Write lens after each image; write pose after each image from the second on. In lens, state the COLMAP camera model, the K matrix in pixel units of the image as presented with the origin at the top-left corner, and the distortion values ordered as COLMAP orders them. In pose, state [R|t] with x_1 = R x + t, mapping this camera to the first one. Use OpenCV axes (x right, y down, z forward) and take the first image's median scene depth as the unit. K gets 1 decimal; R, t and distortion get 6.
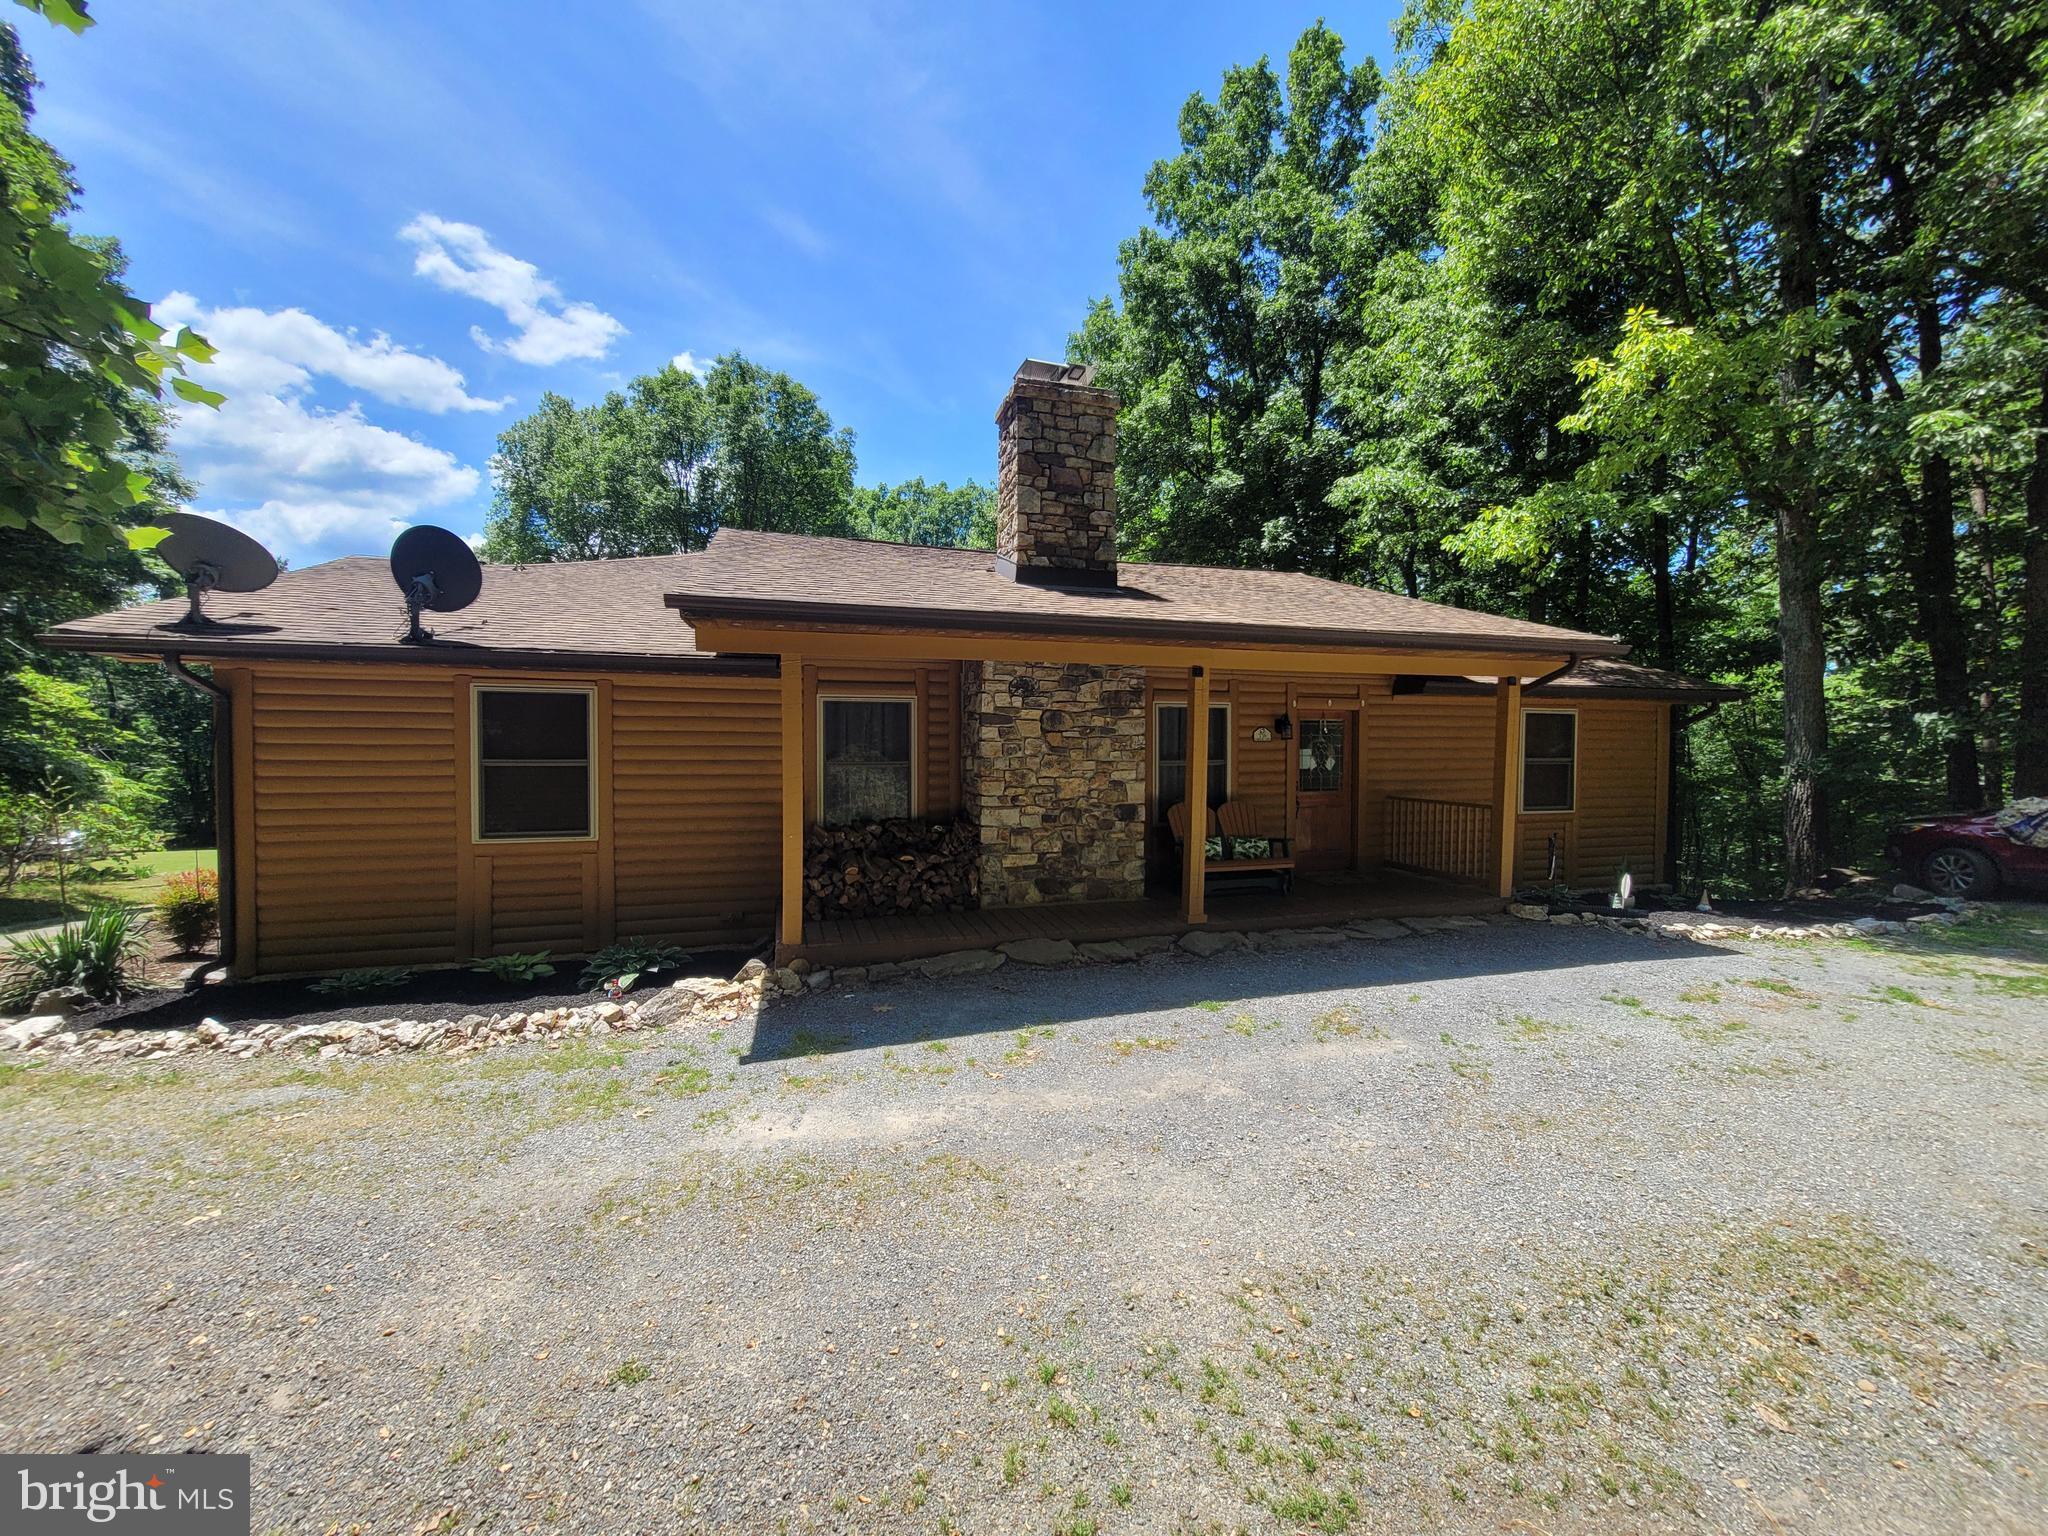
lens RADIAL K [[810.8, 0, 1018.4], [0, 810.8, 765.4], [0, 0, 1]] dist [0.000271, 0.001033]
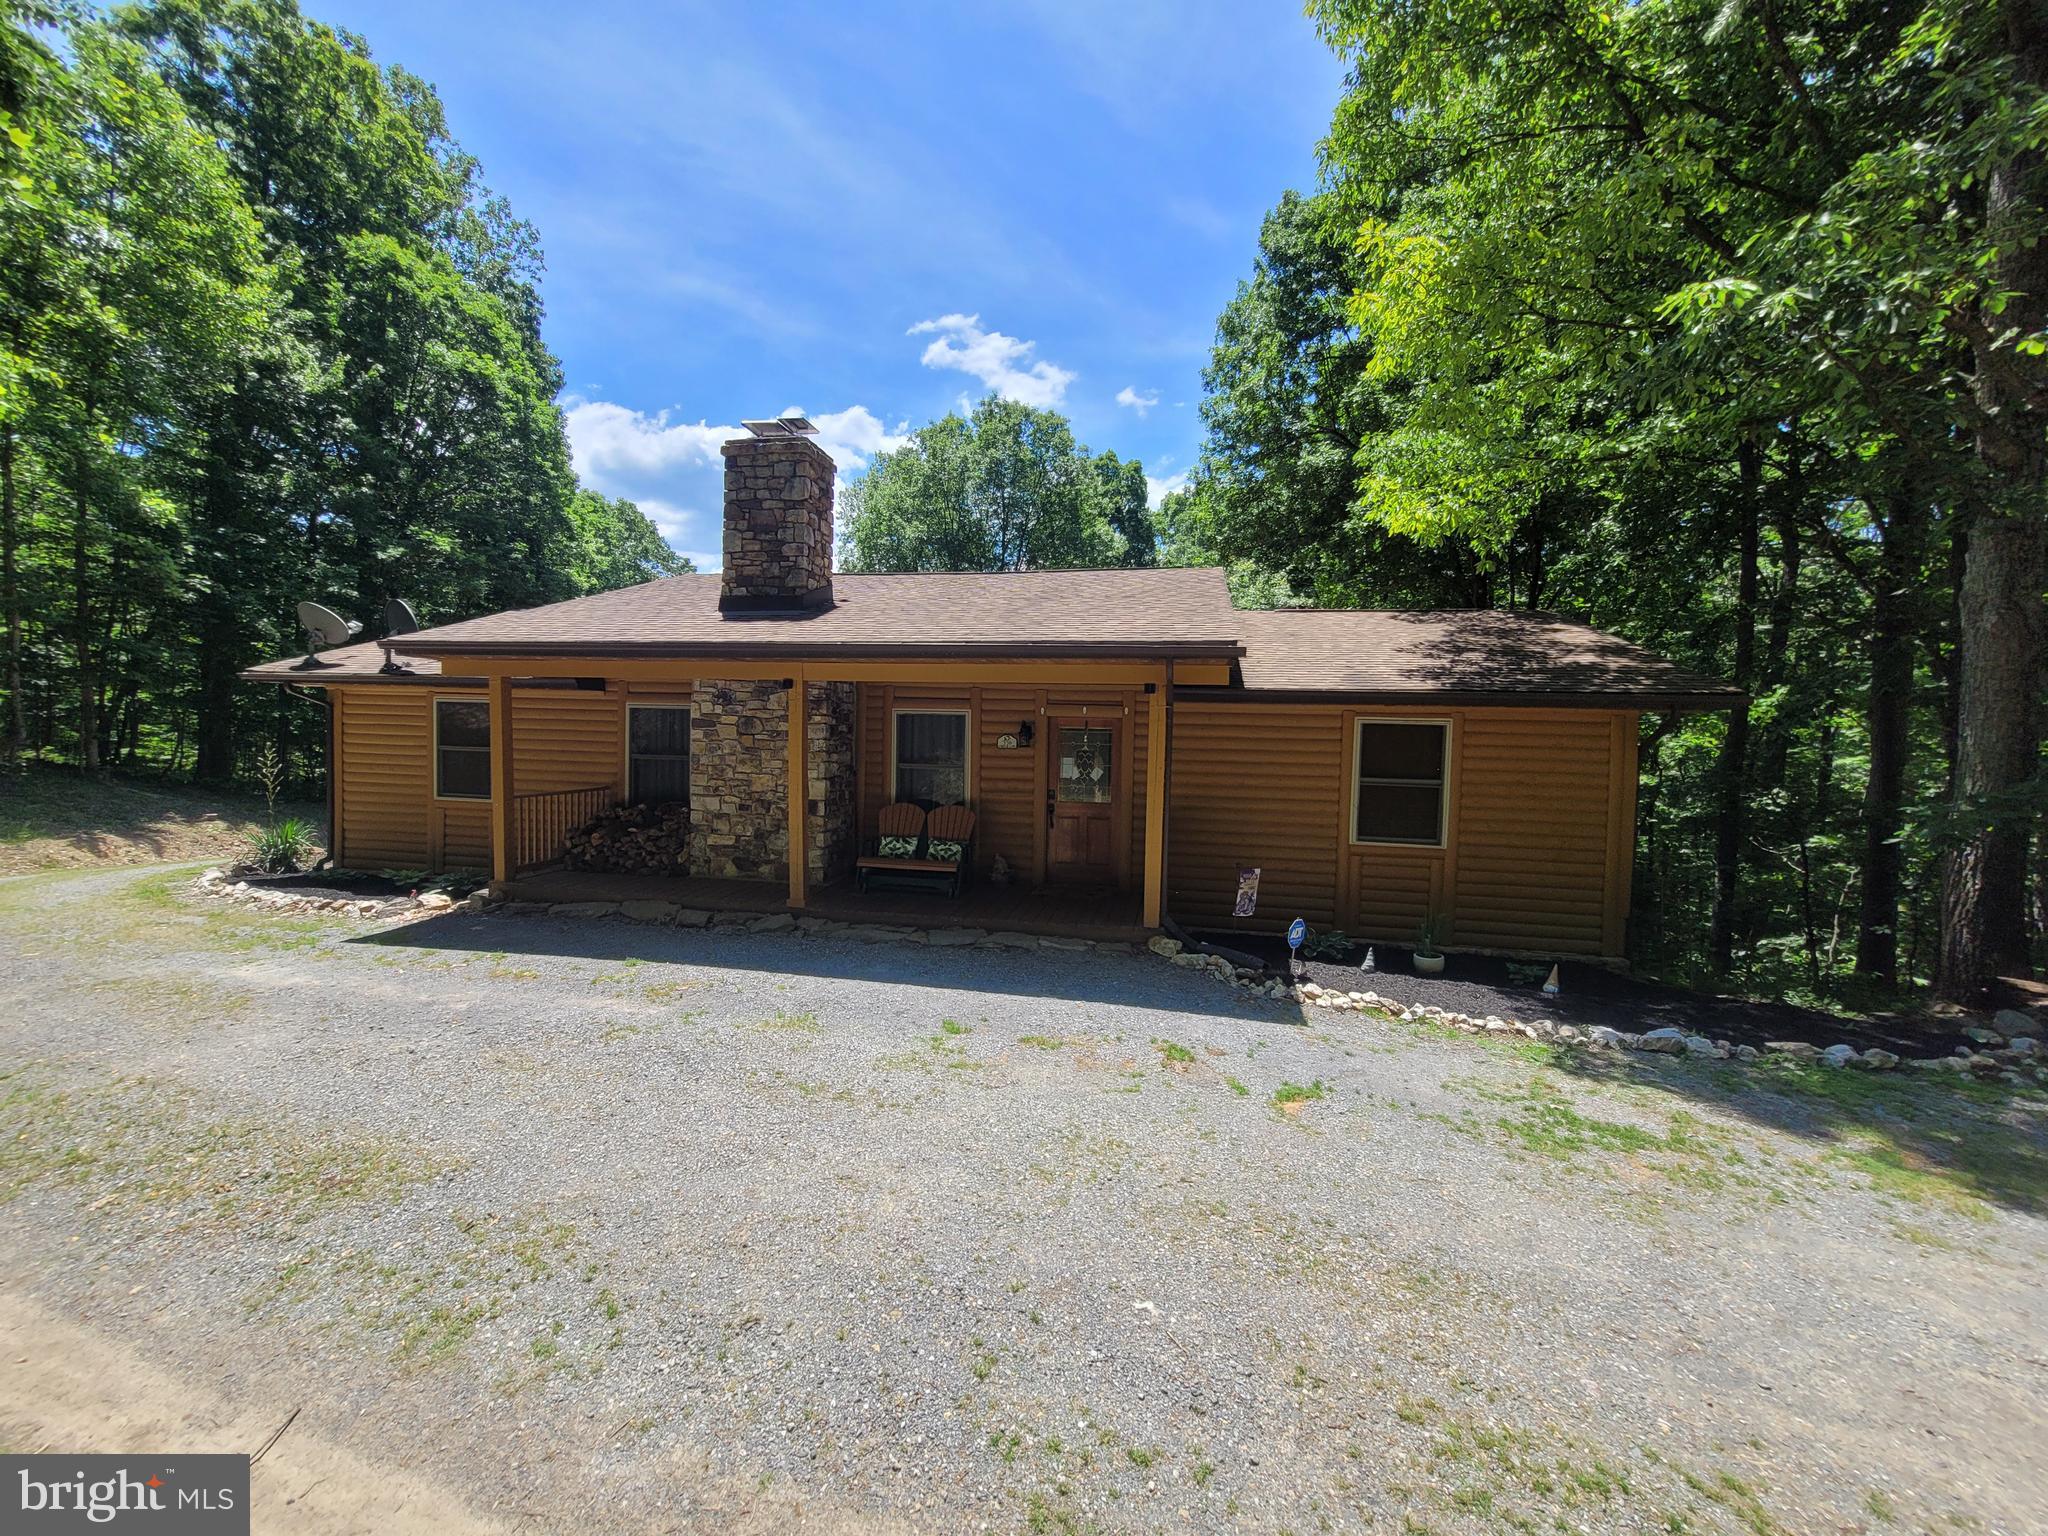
lens RADIAL K [[810.8, 0, 1036.2], [0, 810.8, 768.4], [0, 0, 1]] dist [0.000271, 0.001033]
pose [[0.880904, 0.040328, -0.471574, 0.987253], [-0.036363, 0.999185, 0.017521, -0.028565], [0.471897, 0.001713, 0.881652, 0.154062]]
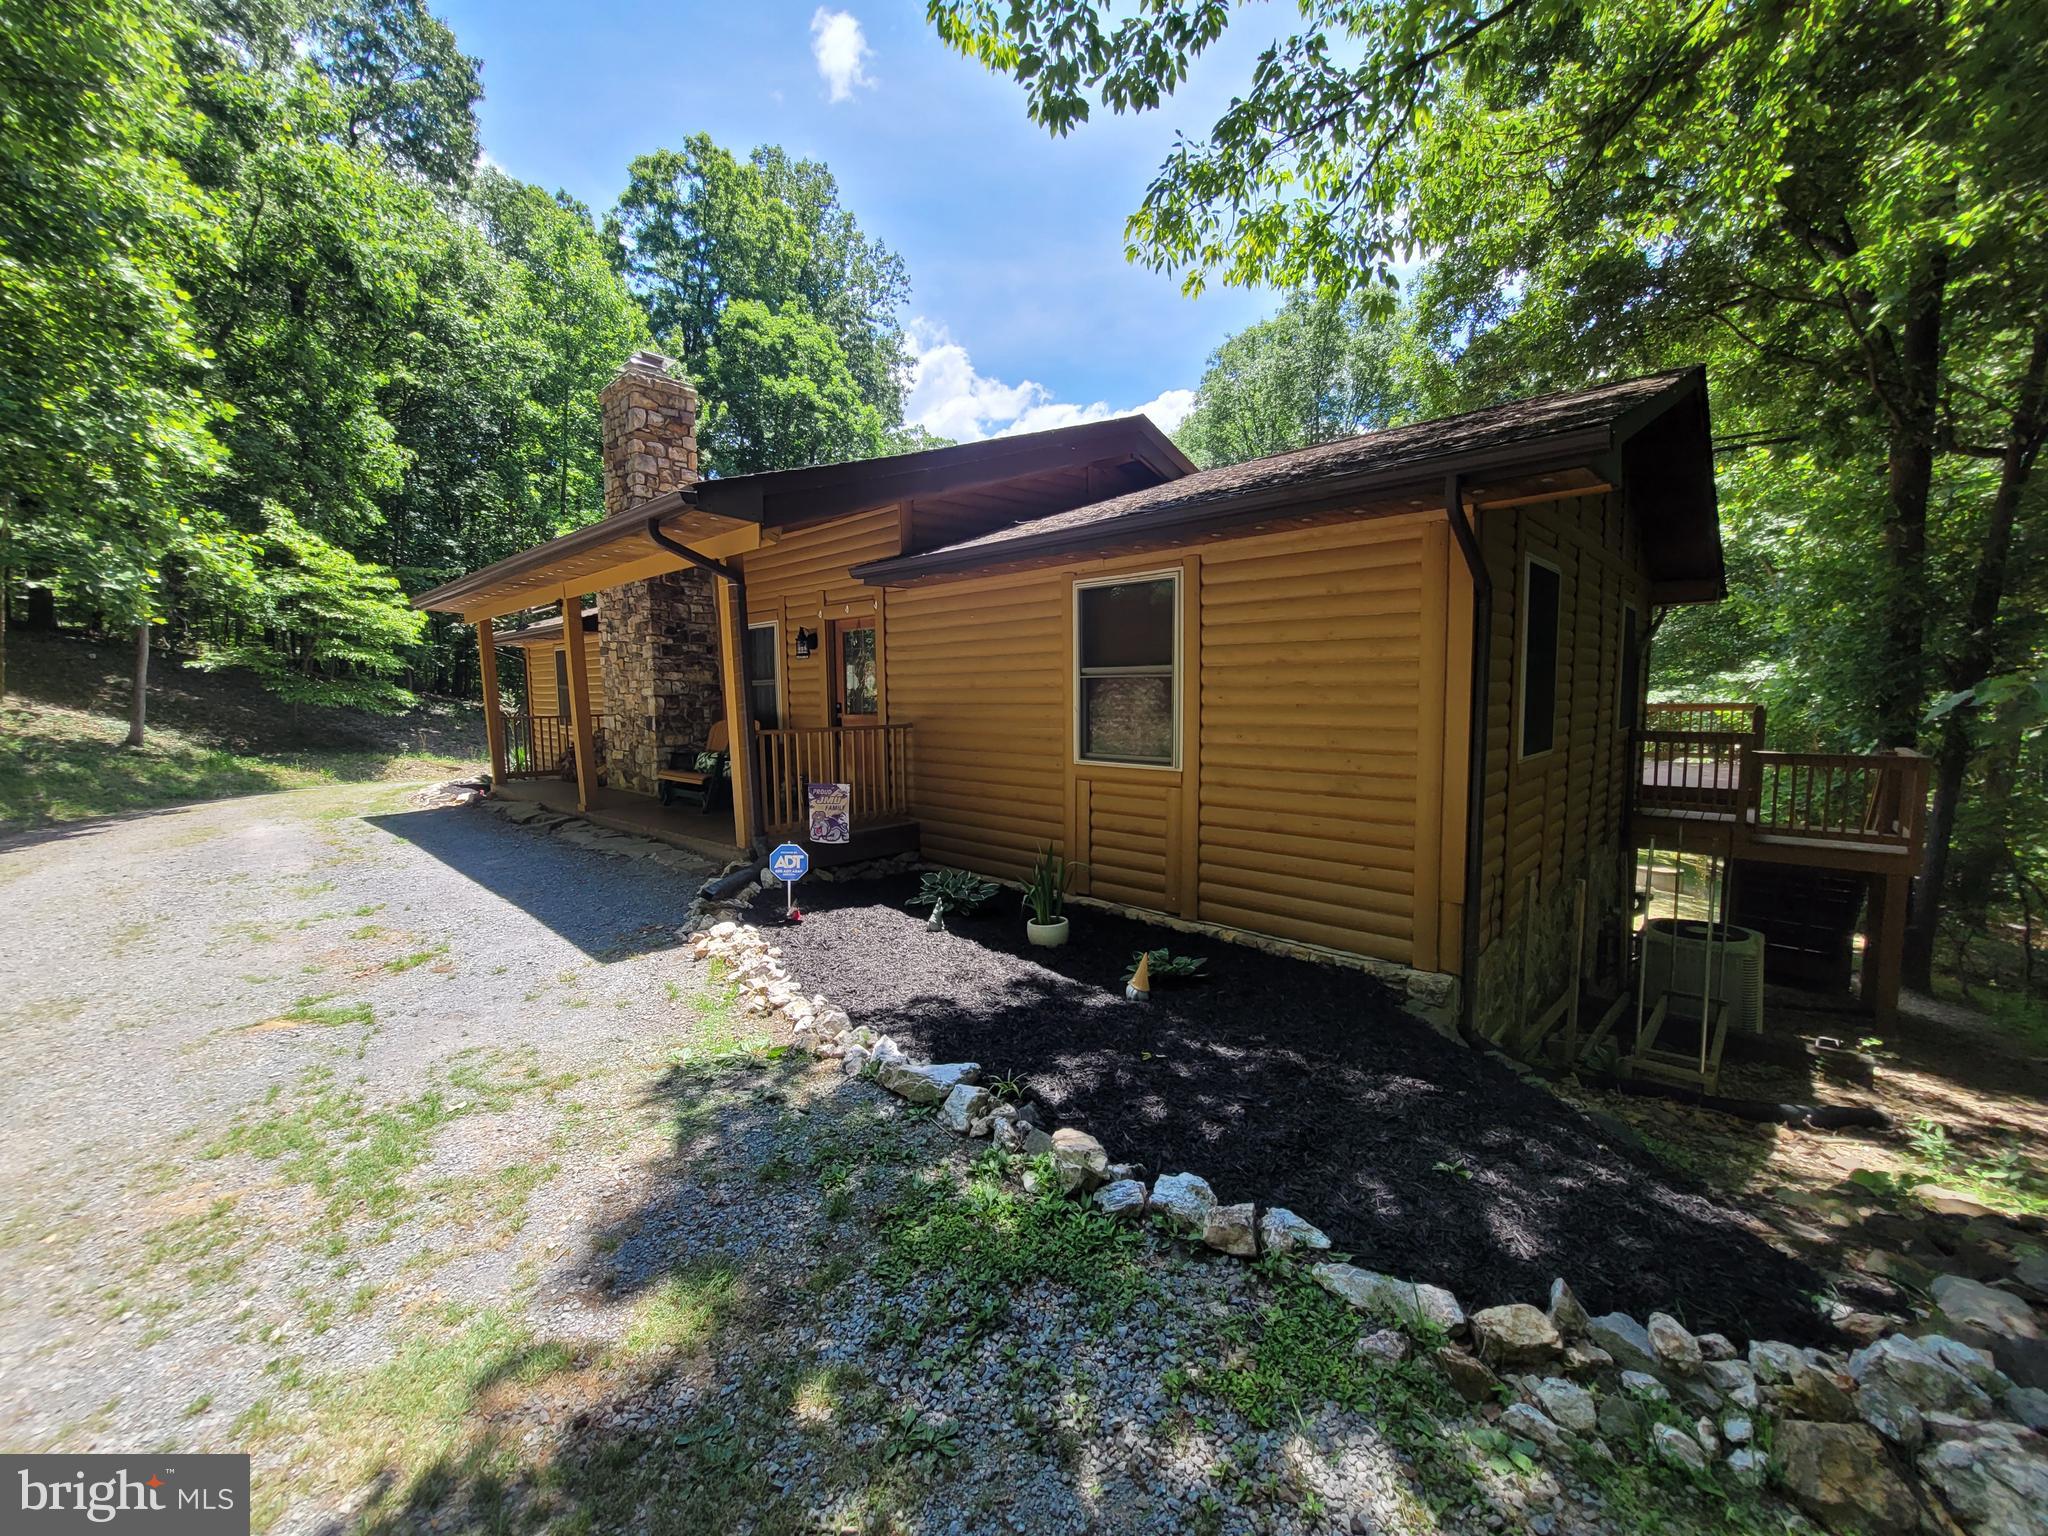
lens RADIAL K [[810.8, 0, 1021.9], [0, 810.8, 763.4], [0, 0, 1]] dist [0.000271, 0.001033]
pose [[0.488305, 0.071016, -0.869779, 1.540247], [-0.013723, 0.997185, 0.073714, 0.024606], [0.872565, -0.024059, 0.487905, 0.957671]]
